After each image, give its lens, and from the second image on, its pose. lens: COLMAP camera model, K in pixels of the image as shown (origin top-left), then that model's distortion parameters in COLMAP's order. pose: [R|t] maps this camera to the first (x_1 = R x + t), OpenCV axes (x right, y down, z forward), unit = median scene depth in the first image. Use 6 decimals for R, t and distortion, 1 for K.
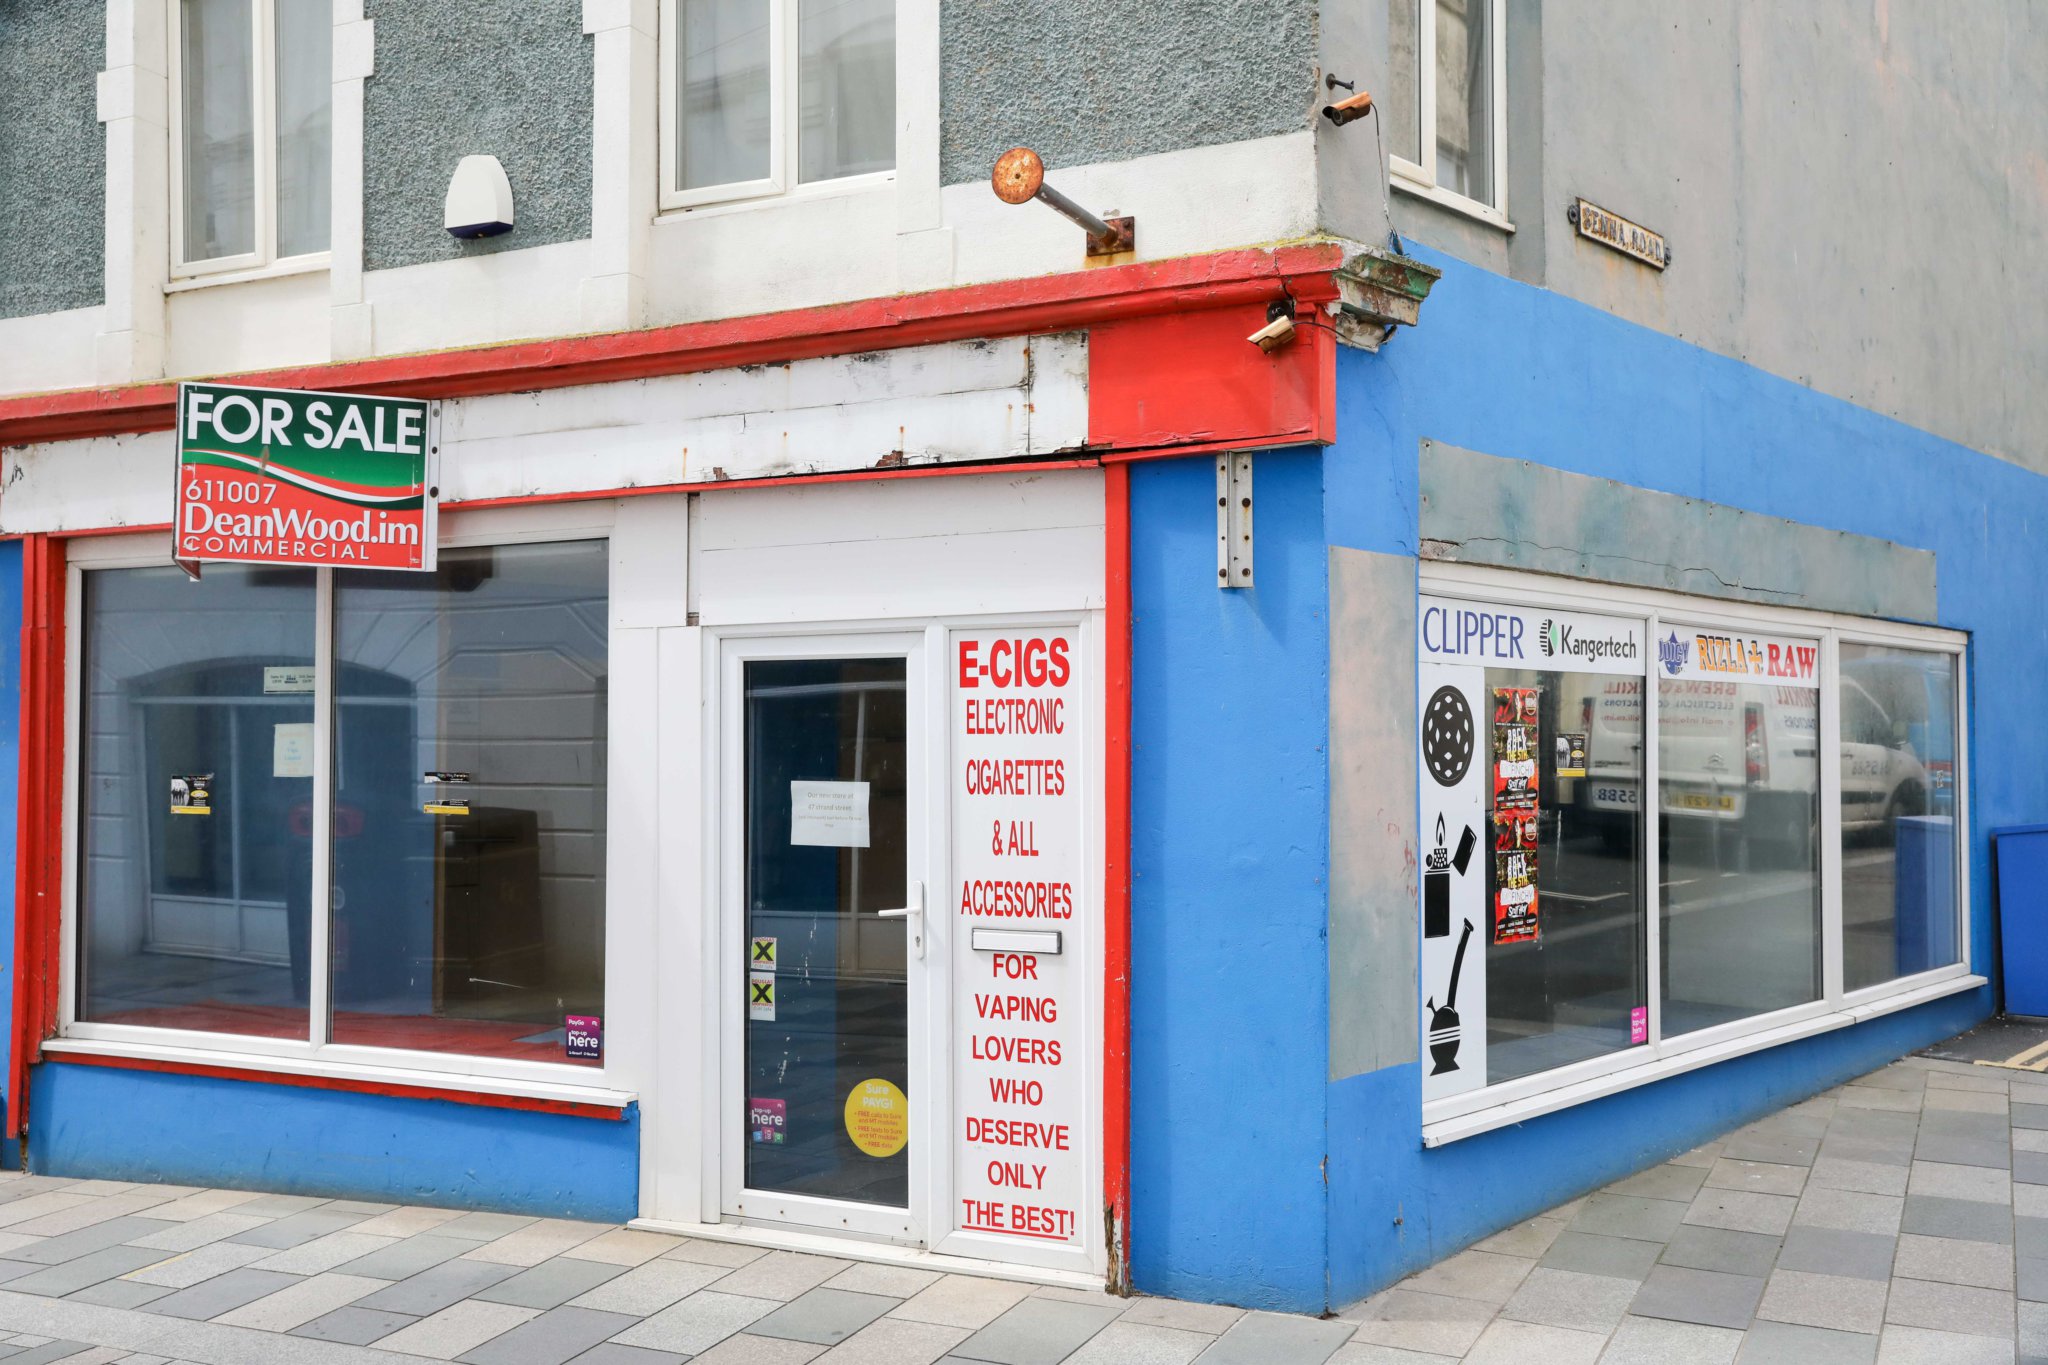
lens RADIAL K [[1991.2, 0, 1024.0], [0, 1991.2, 682.5], [0, 0, 1]] dist [-0.034618, 0.153447]
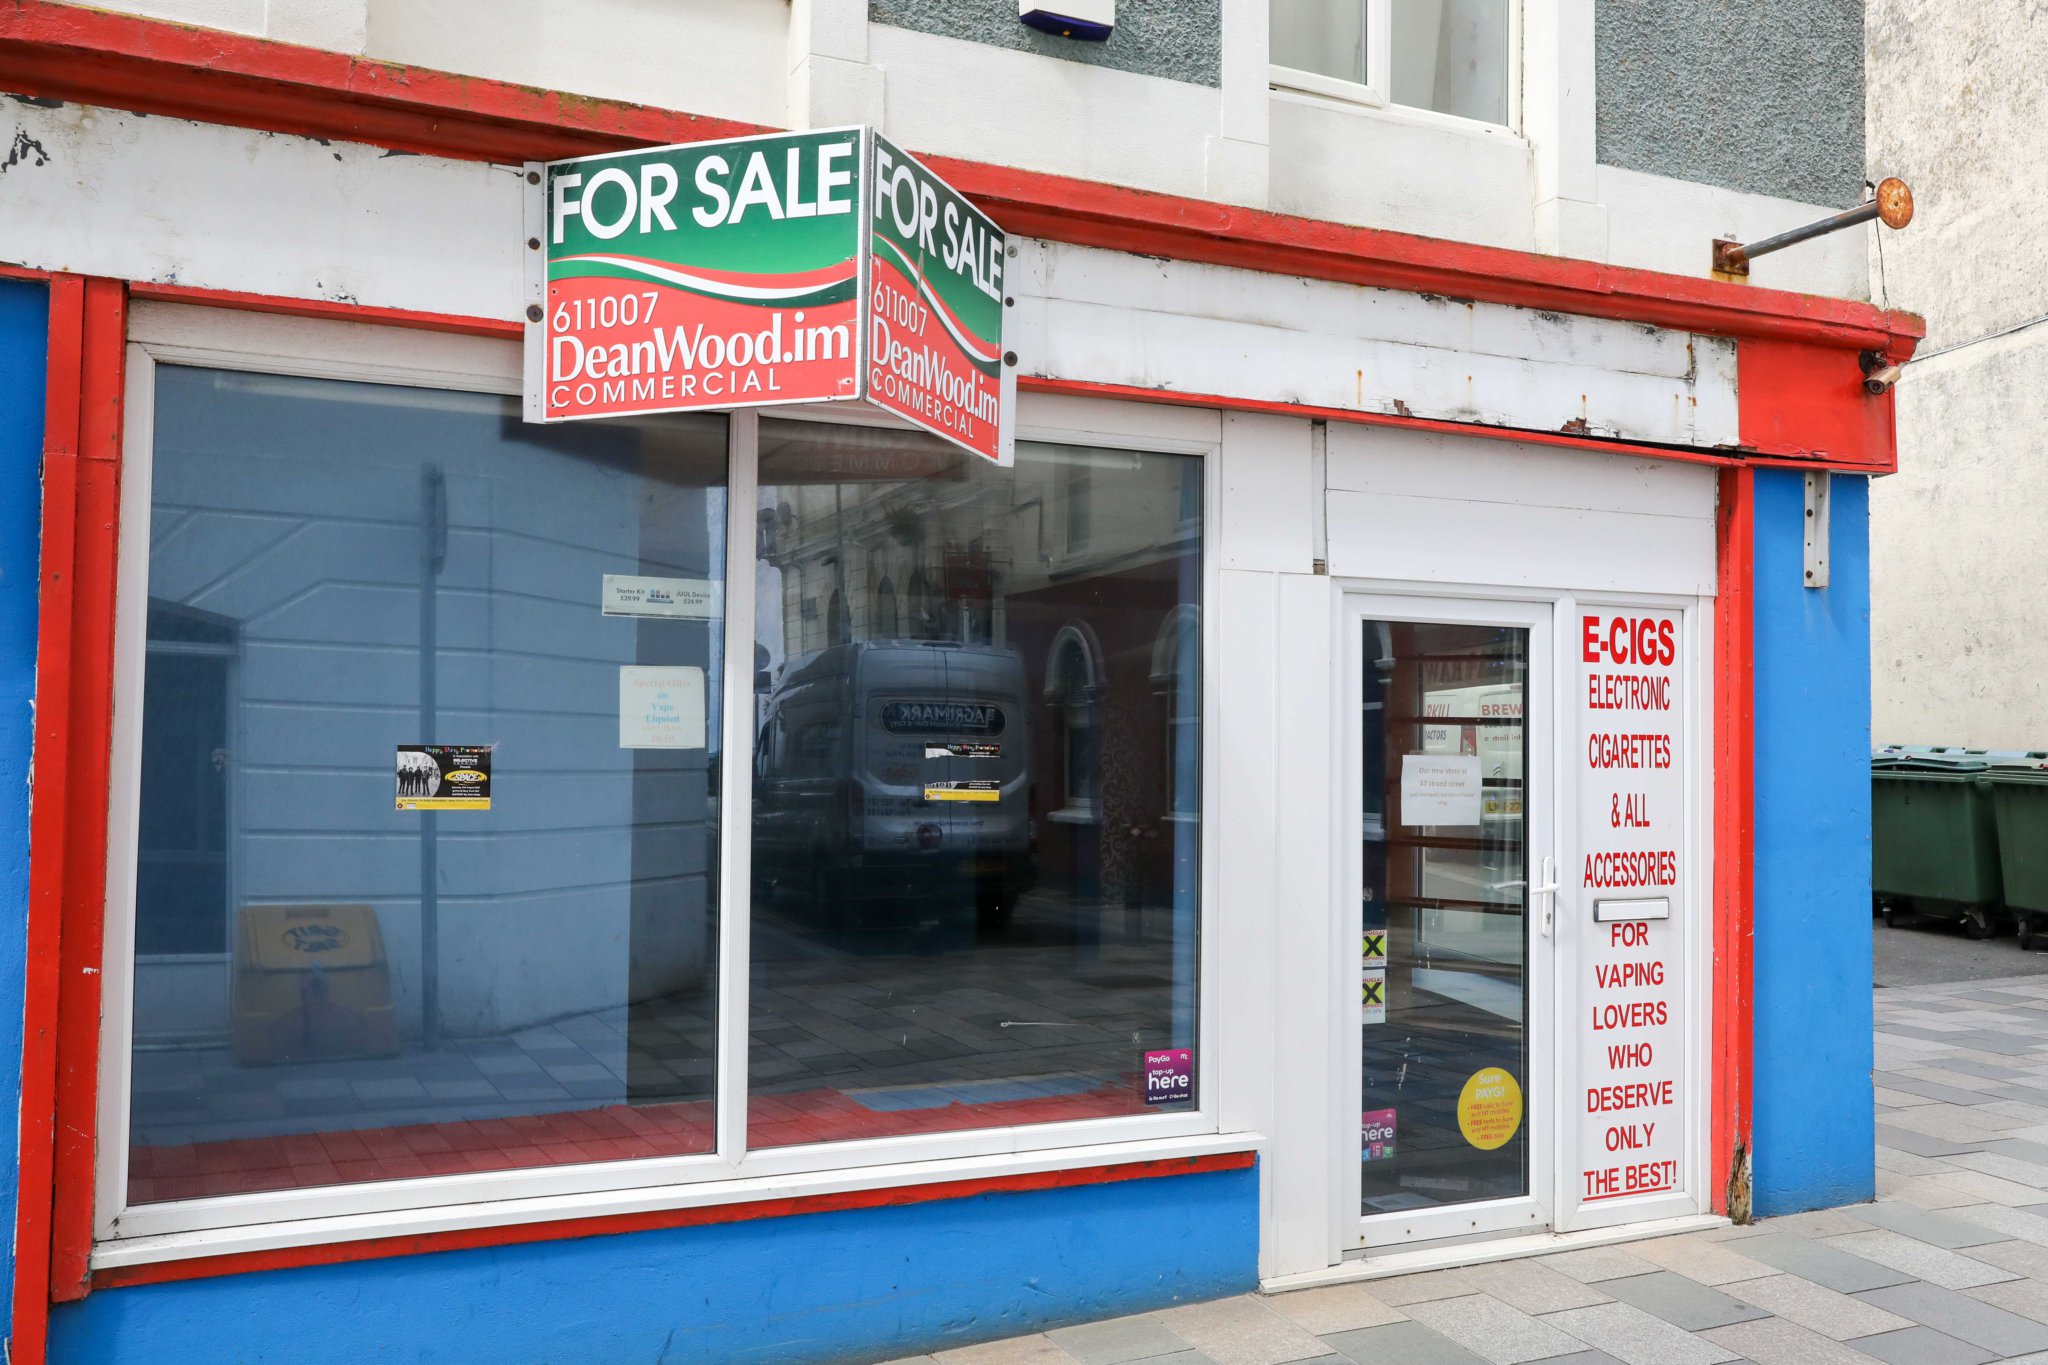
lens RADIAL K [[1971.8, 0, 1024.0], [0, 1971.8, 682.5], [0, 0, 1]] dist [-0.057351, 0.140484]
pose [[0.577308, 0.039075, 0.815591, -1.010747], [-0.032091, 0.999168, -0.025155, 0.047286], [-0.815896, -0.011651, 0.578082, 0.662390]]
